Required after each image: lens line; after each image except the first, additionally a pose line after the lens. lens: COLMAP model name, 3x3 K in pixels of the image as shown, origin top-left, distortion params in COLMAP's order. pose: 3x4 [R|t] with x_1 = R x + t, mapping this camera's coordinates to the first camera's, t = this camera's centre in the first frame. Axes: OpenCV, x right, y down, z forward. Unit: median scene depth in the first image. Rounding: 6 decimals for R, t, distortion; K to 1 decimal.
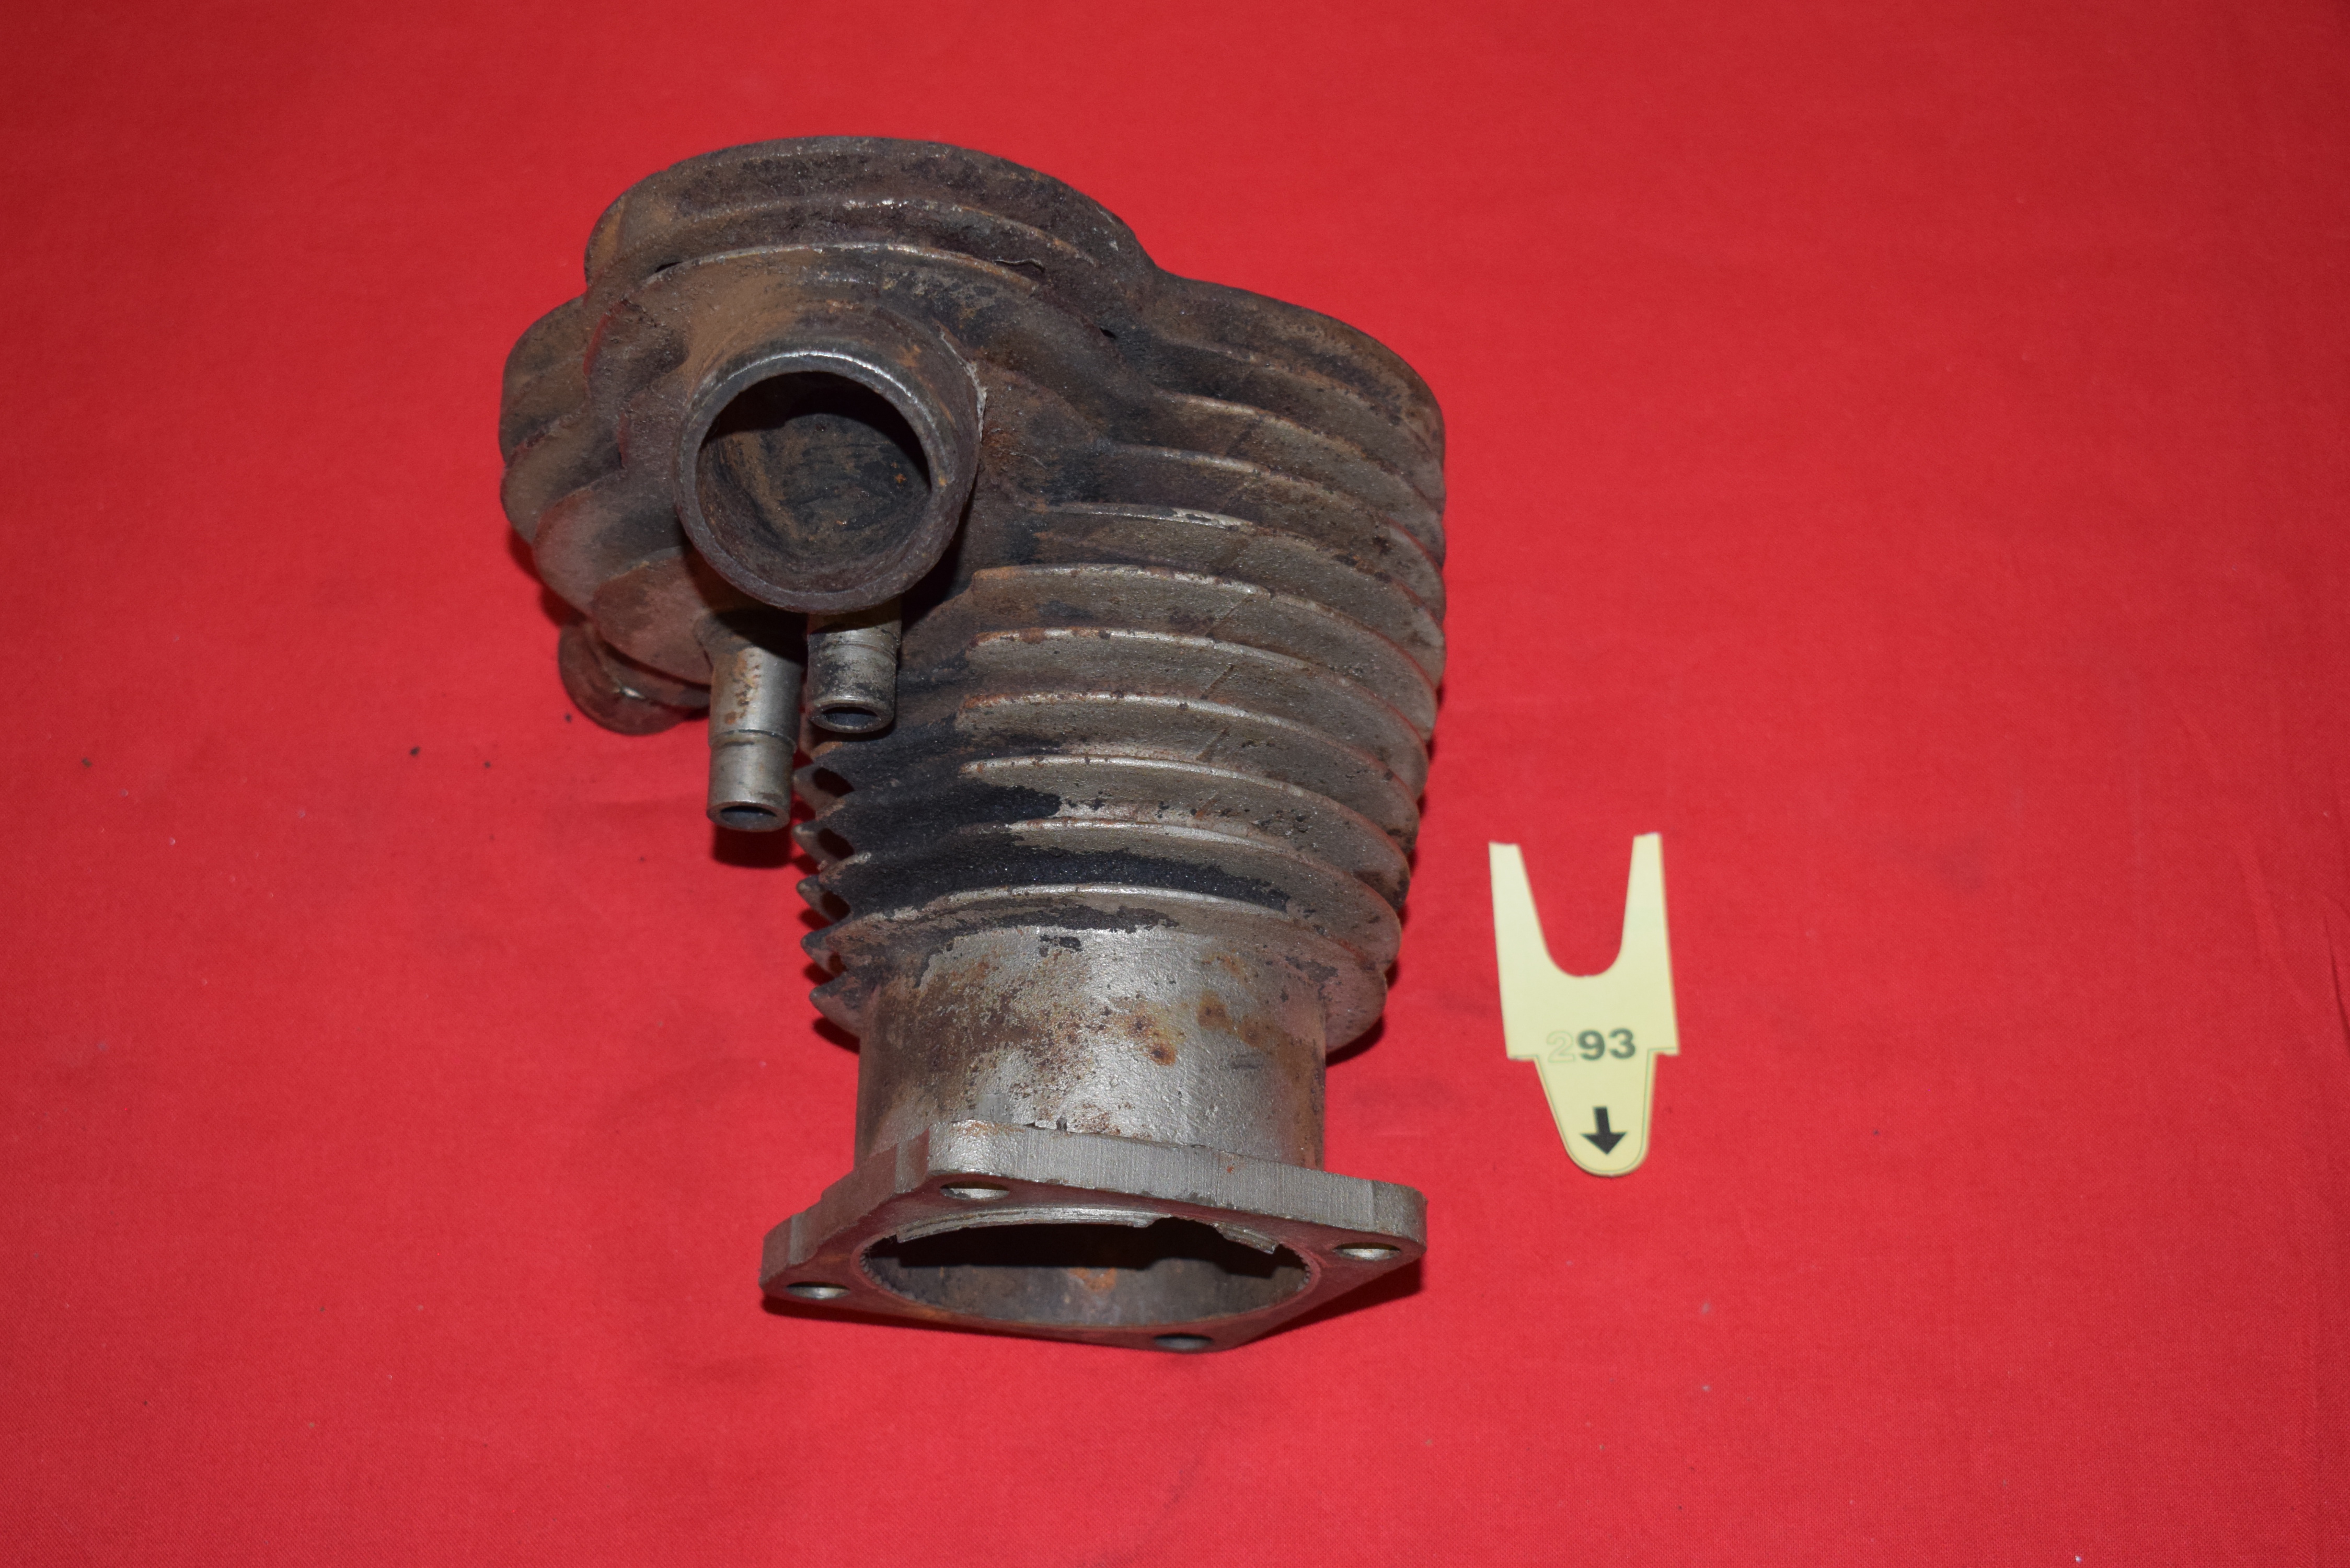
lens RADIAL K [[3997.0, 0, 1175.0], [0, 3997.0, 784.0], [0, 0, 1]] dist [-0.022922, 0.023600]
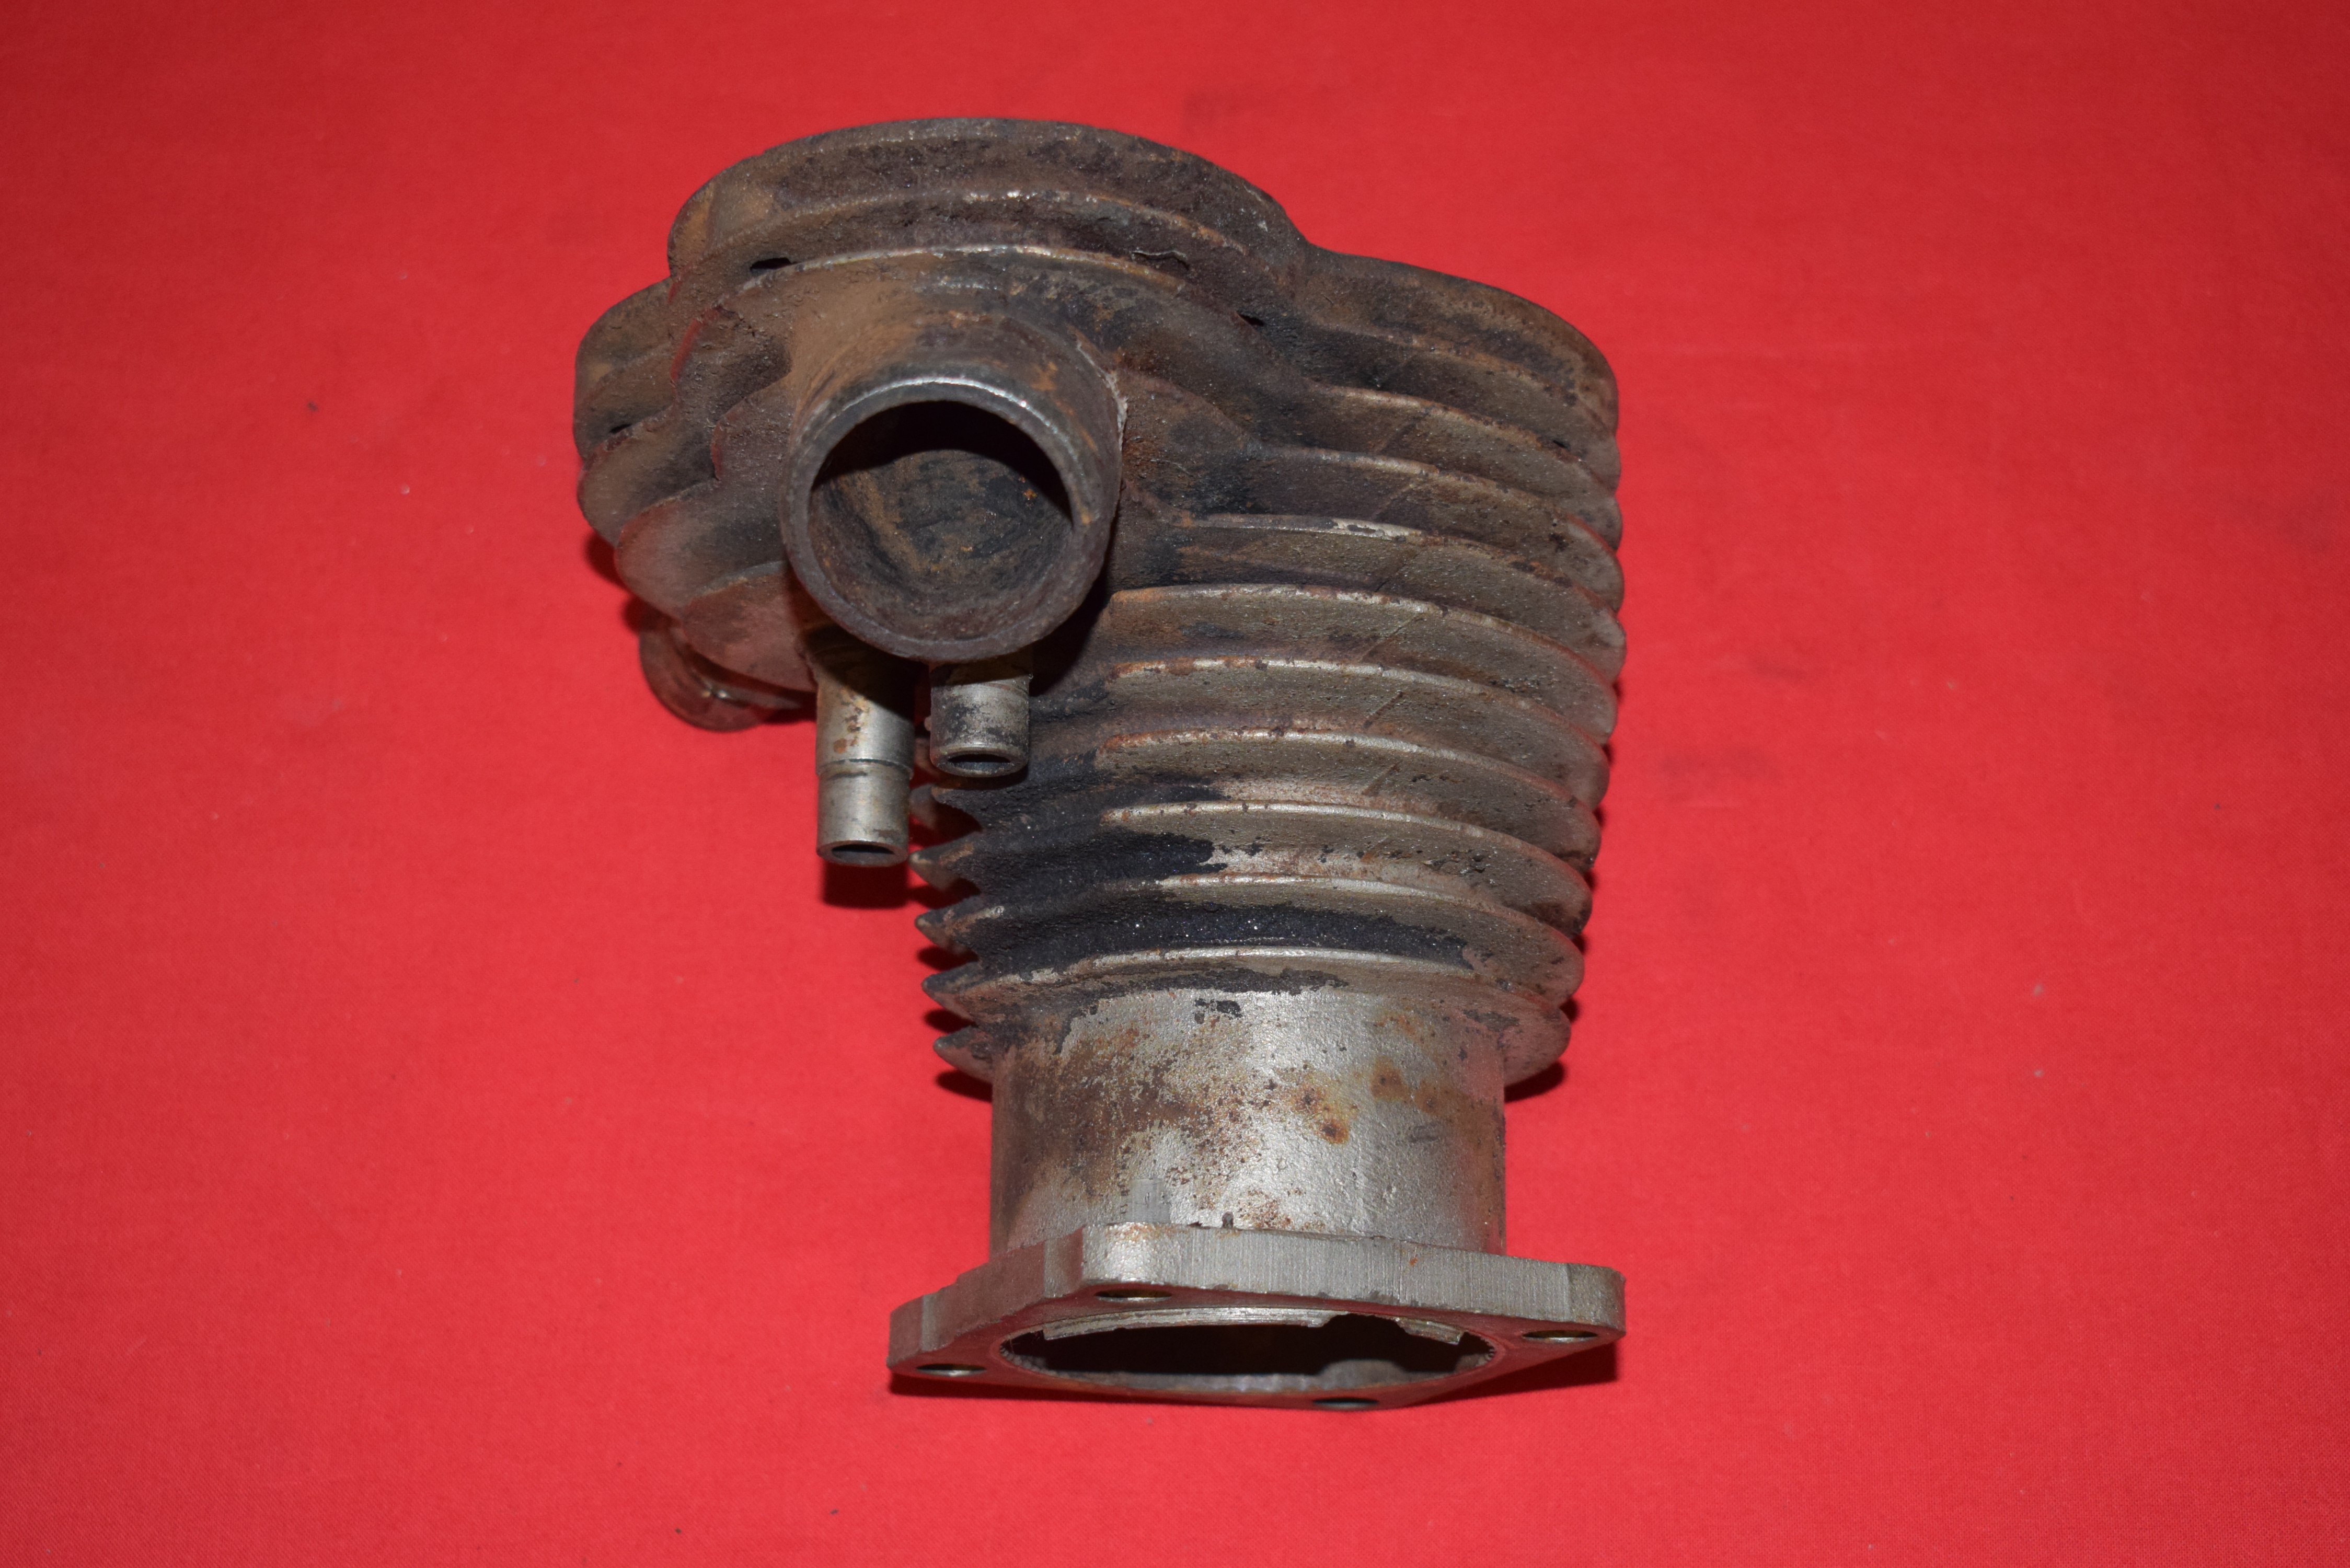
lens RADIAL K [[3997.0, 0, 1175.0], [0, 3997.0, 784.0], [0, 0, 1]] dist [-0.022922, 0.023600]
pose [[0.999831, -0.017721, -0.004912, -0.032862], [0.018028, 0.997260, 0.071744, -0.075215], [0.003627, -0.071820, 0.997411, 0.102678]]
